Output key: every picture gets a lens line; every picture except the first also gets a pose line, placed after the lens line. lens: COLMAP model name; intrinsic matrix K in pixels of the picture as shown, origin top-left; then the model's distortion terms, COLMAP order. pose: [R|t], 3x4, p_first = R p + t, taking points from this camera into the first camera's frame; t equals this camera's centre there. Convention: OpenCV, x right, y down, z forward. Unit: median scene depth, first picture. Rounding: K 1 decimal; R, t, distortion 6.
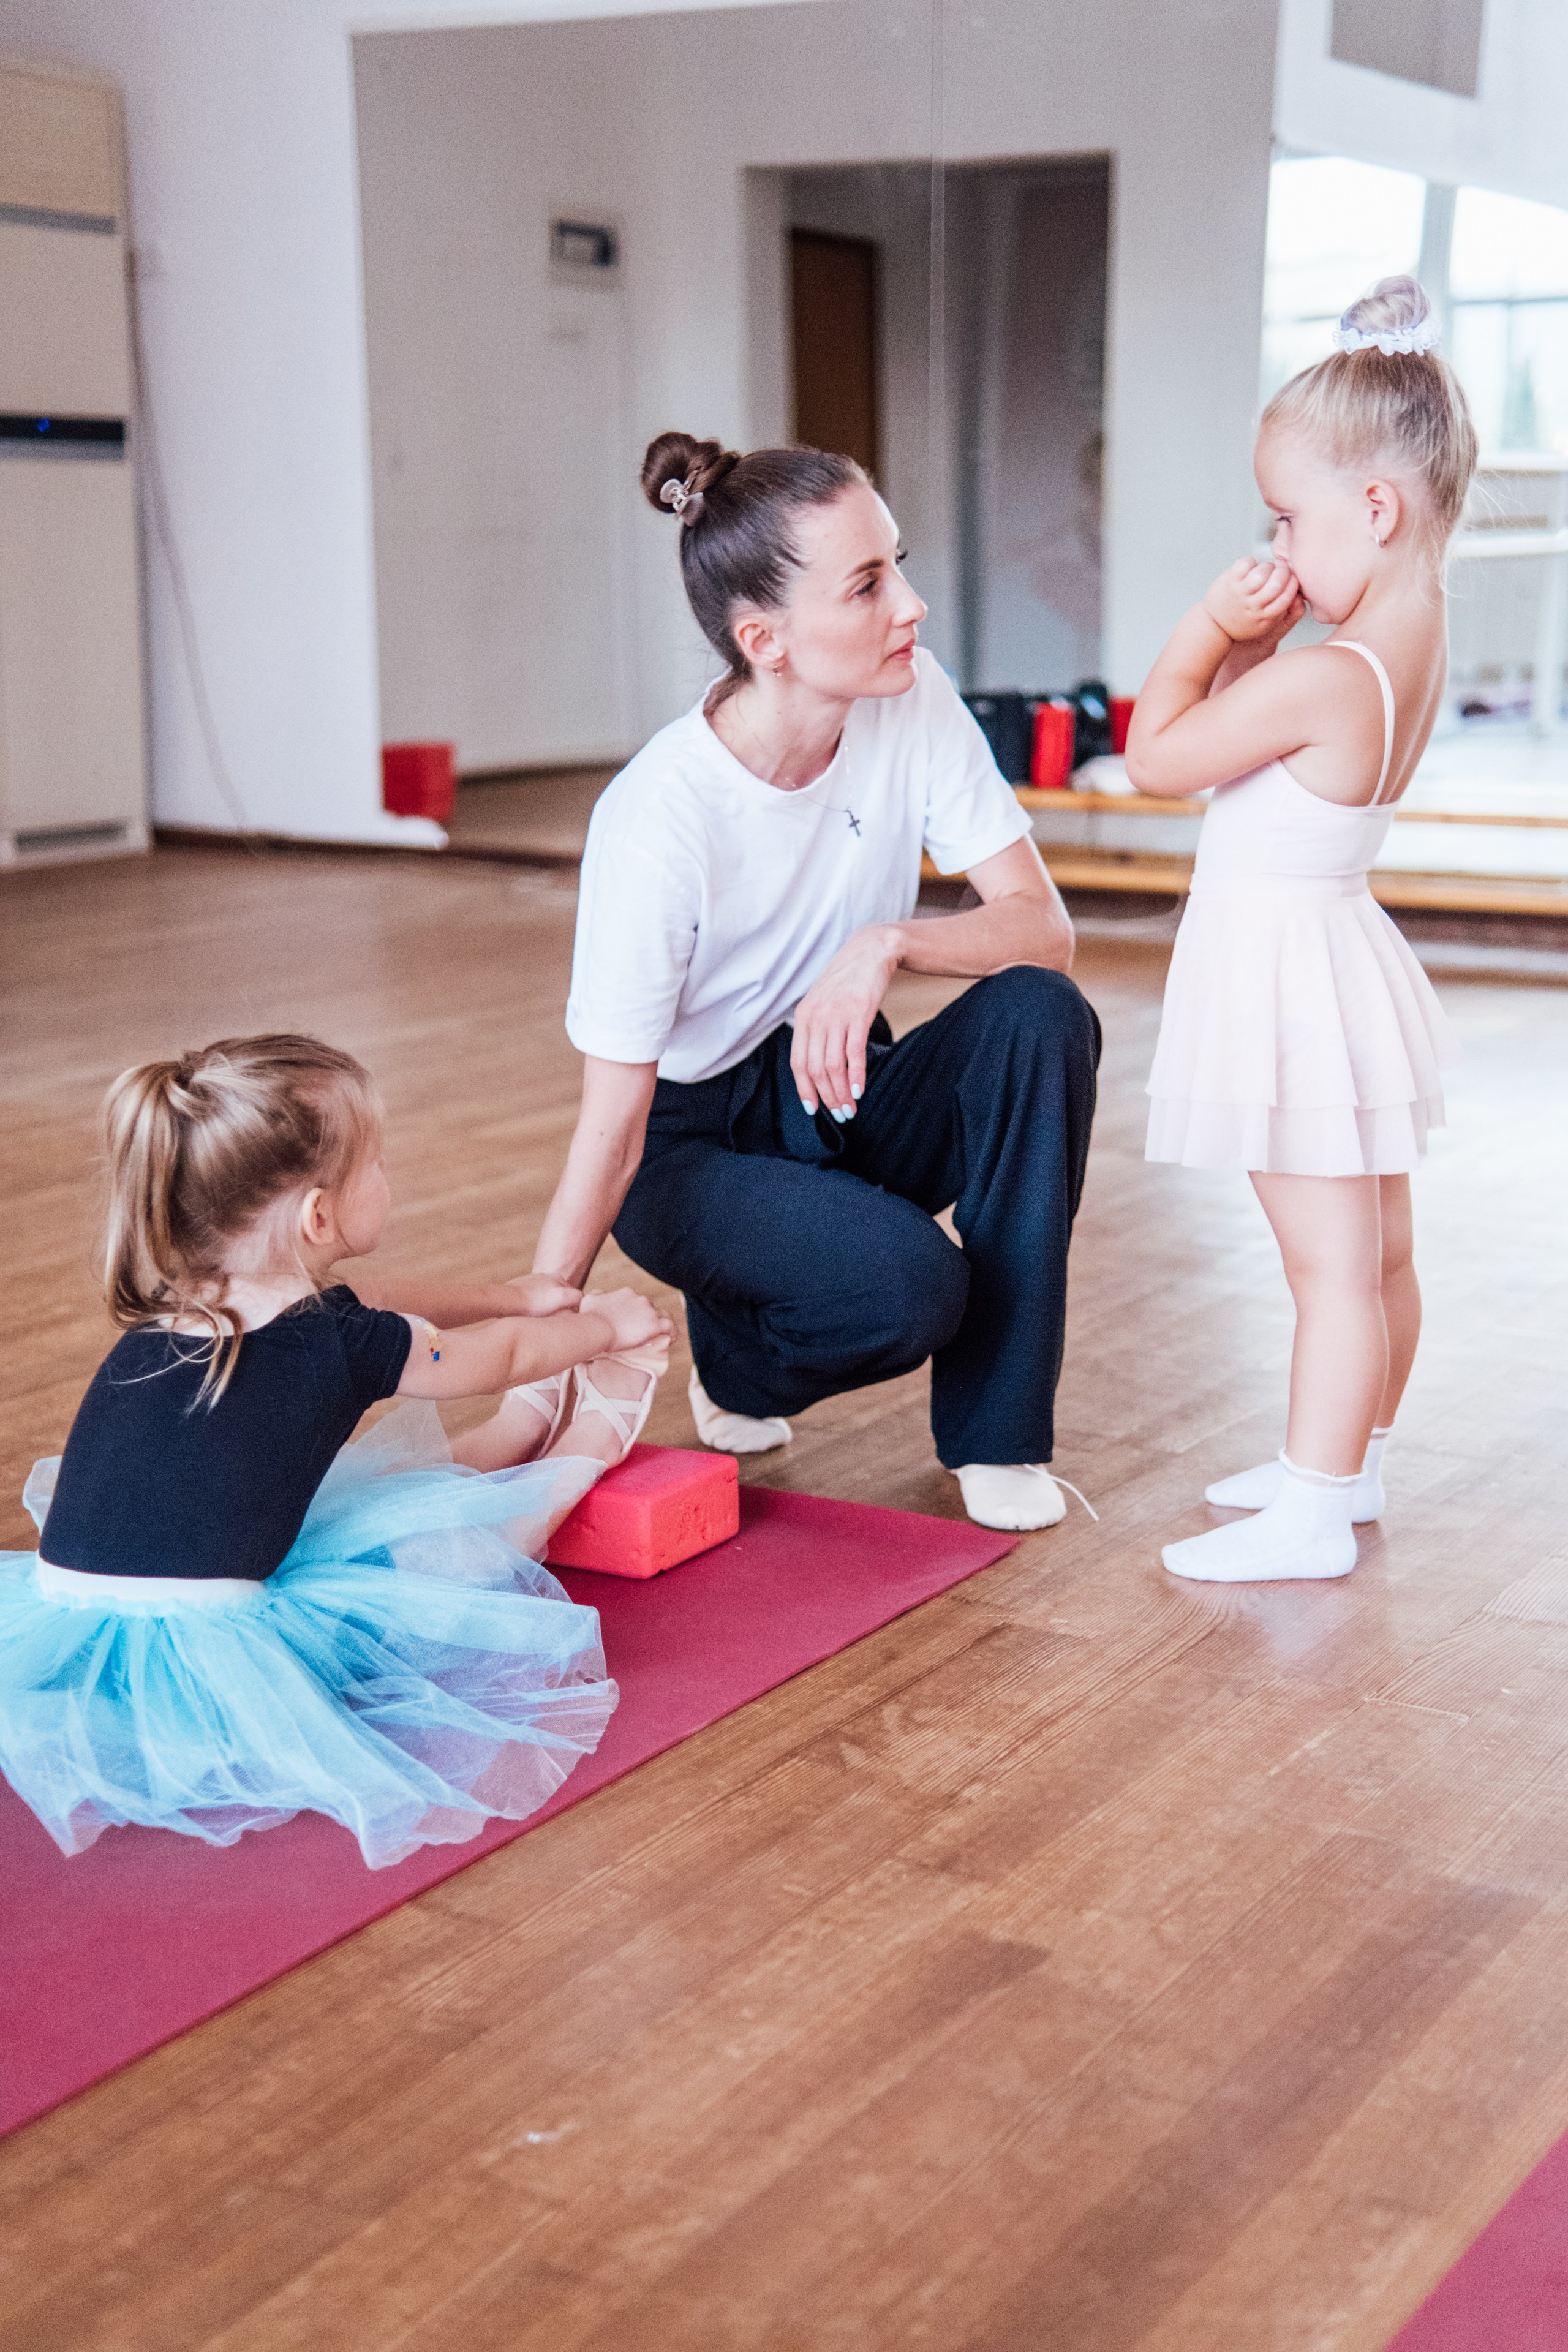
lens RADIAL K [[3353.2, 0, 859.0], [0, 3353.2, 1205.9], [0, 0, 1]] dist [0.013607, 0.571207]
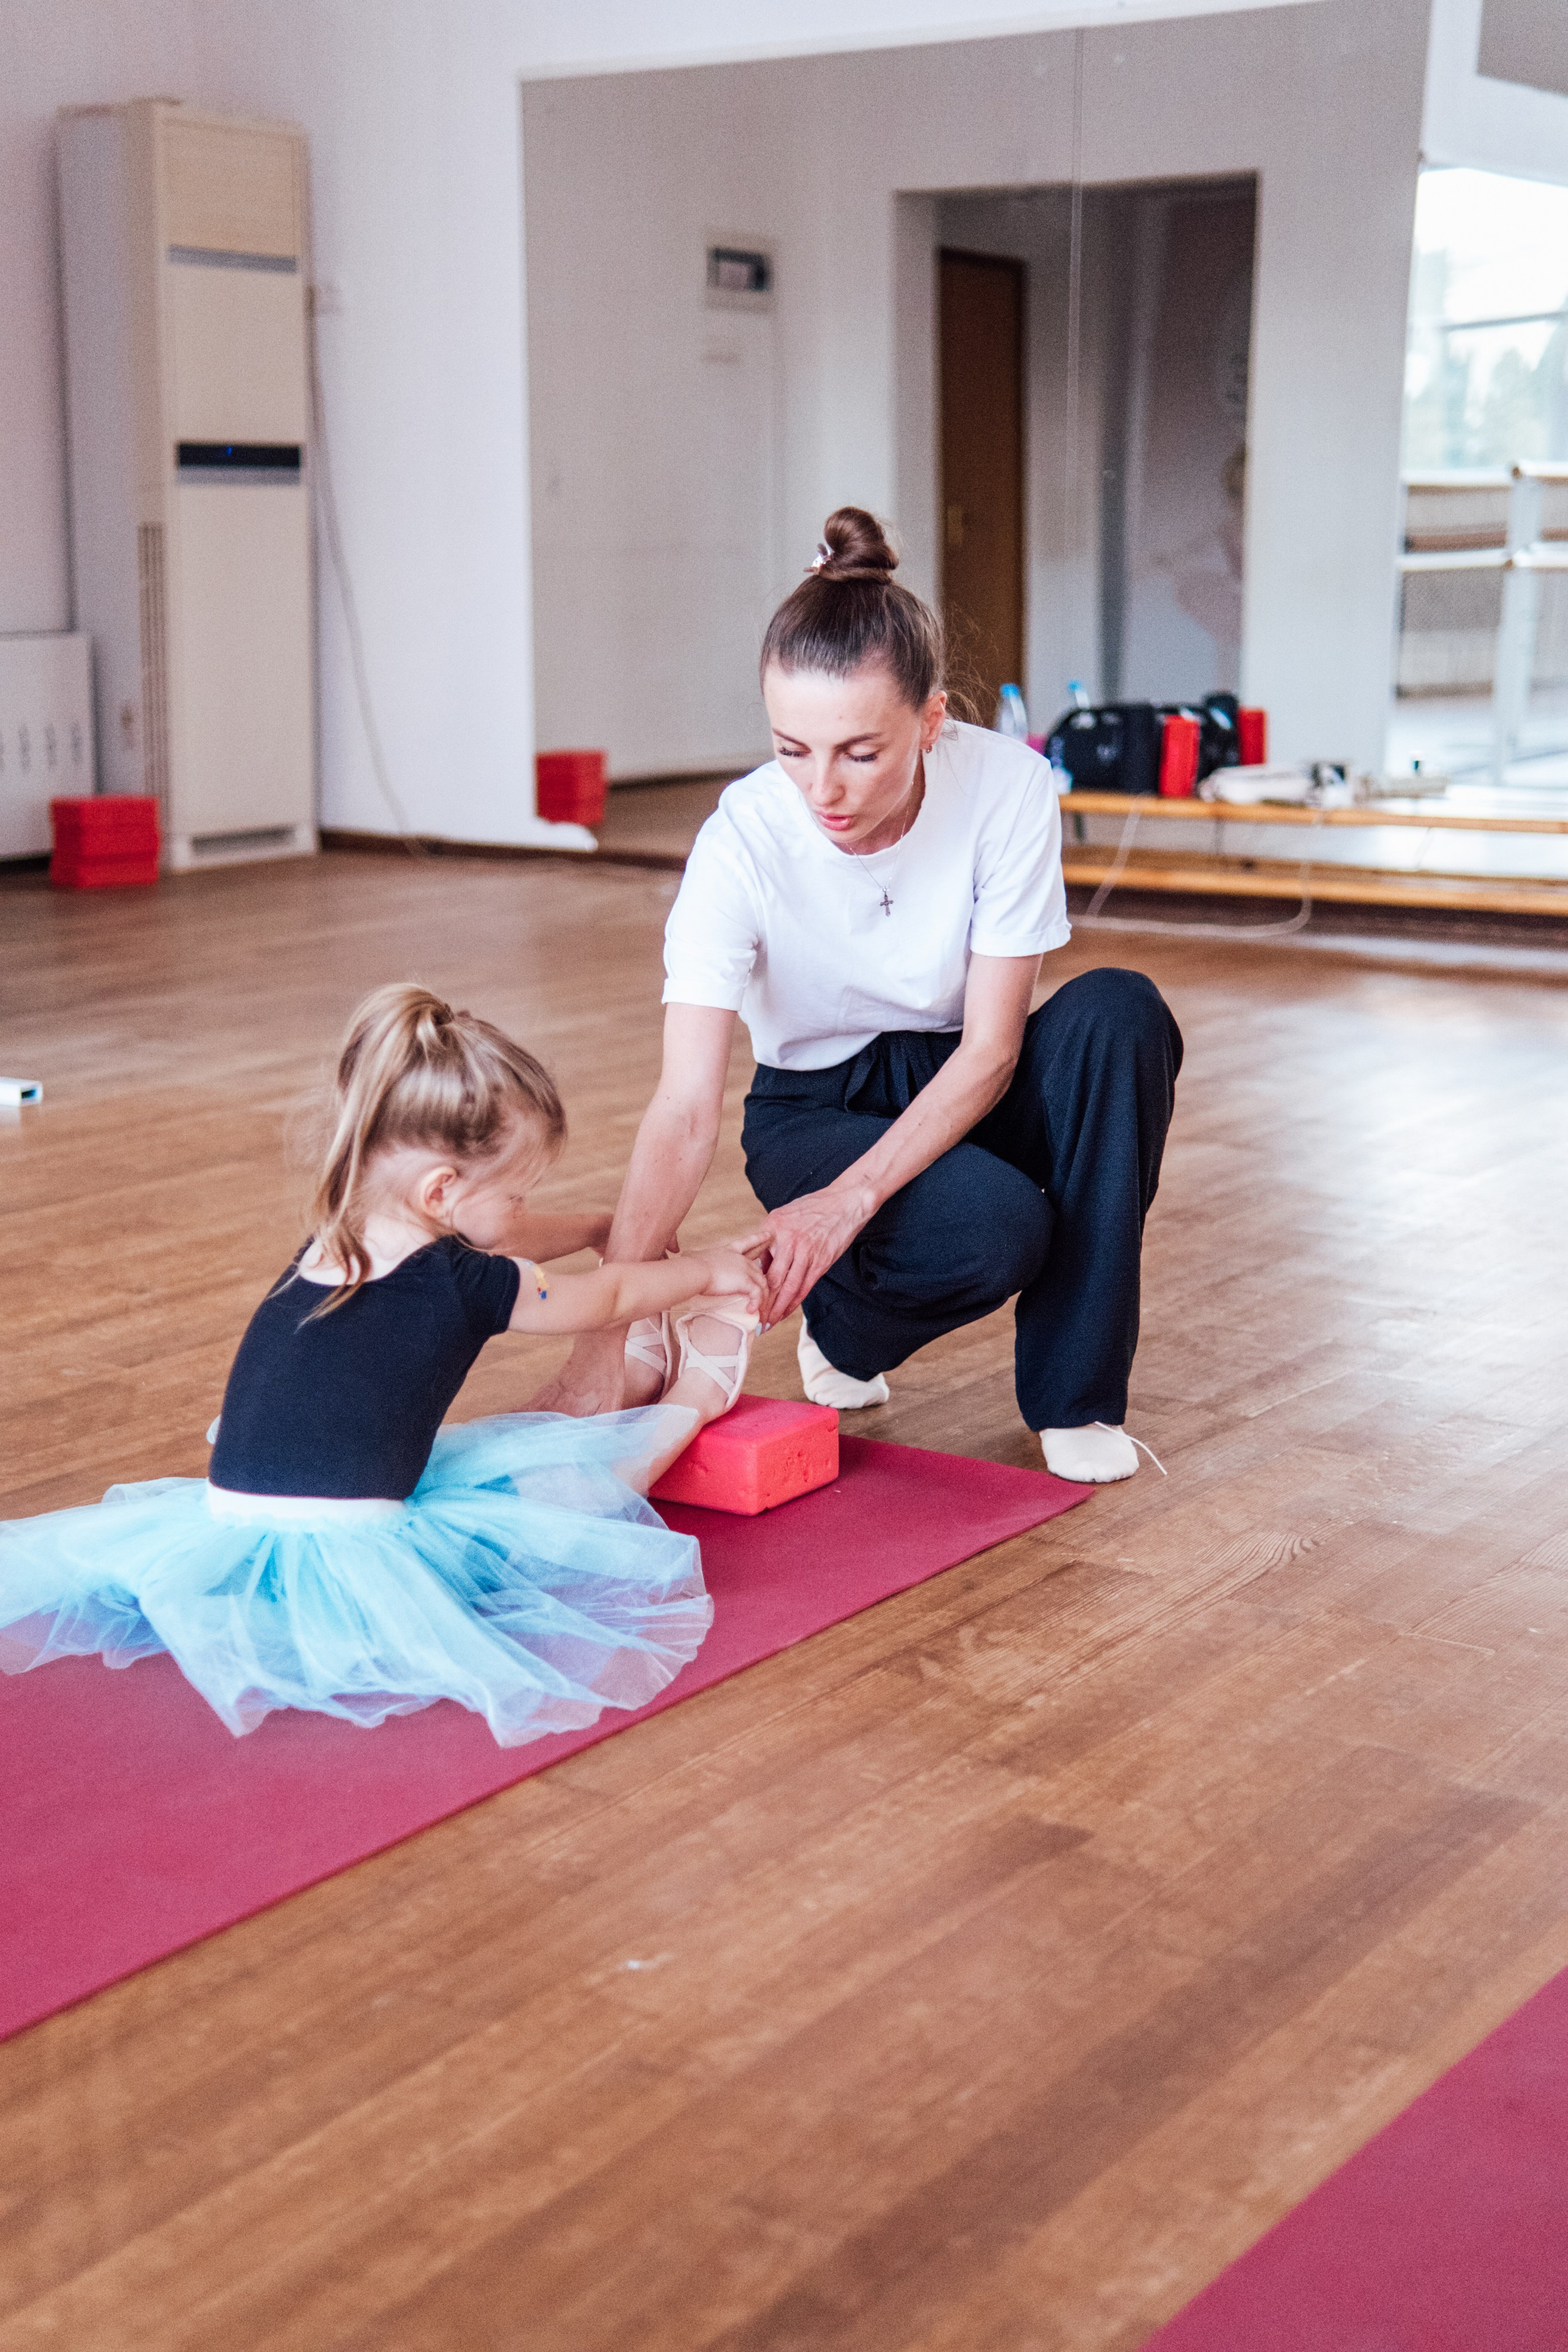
lens RADIAL K [[3395.4, 0, 786.3], [0, 3395.4, 1173.6], [0, 0, 1]] dist [0.020128, 0.549561]
pose [[0.997593, 0.012304, -0.068241, 0.027915], [-0.013083, 0.999854, -0.010979, 0.012950], [0.068095, 0.011845, 0.997608, -0.146143]]
